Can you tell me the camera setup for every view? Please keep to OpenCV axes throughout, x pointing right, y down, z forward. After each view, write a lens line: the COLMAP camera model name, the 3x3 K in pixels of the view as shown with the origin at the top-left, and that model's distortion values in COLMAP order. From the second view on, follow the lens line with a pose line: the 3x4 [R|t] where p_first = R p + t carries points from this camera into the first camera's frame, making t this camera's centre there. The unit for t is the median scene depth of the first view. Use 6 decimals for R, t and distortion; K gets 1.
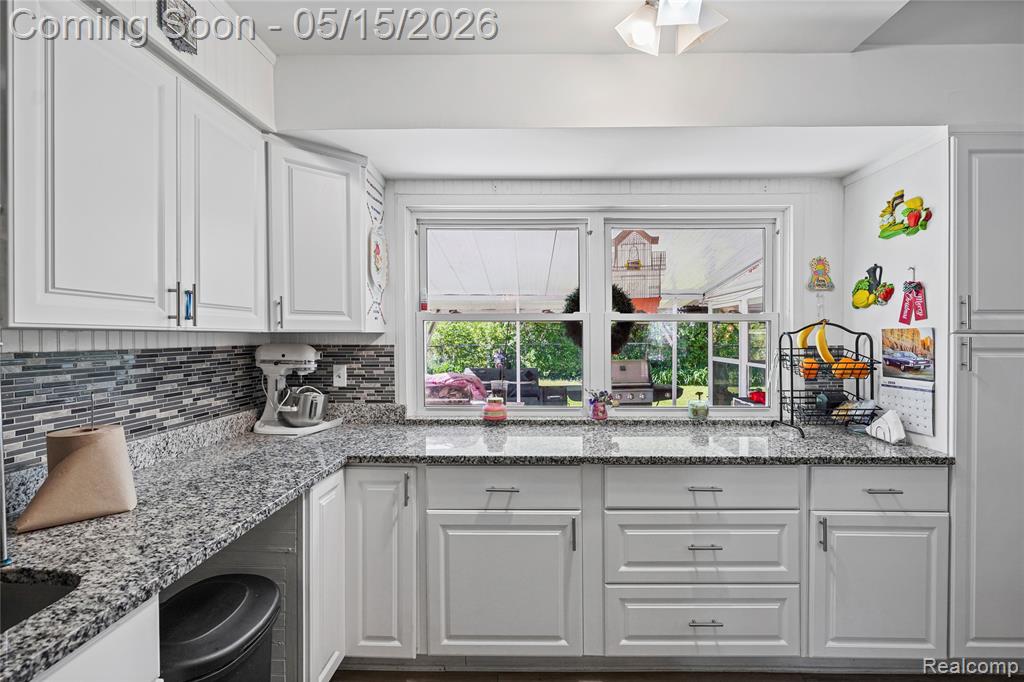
lens RADIAL K [[473.1, 0, 513.8], [0, 473.1, 338.2], [0, 0, 1]] dist [-0.066438, 0.026588]
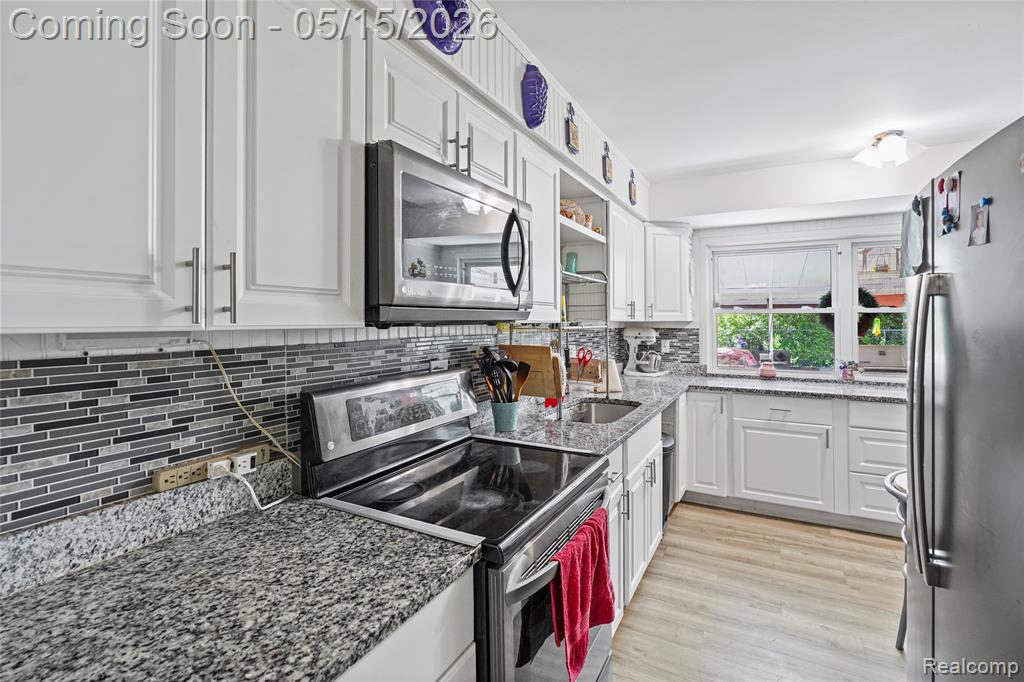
lens RADIAL K [[459.4, 0, 509.9], [0, 459.4, 318.3], [0, 0, 1]] dist [-0.021100, 0.000071]
pose [[0.885457, -0.001810, -0.464717, -0.102556], [-0.003118, 0.999947, -0.009834, -0.003866], [0.464710, 0.010157, 0.885405, -0.814736]]
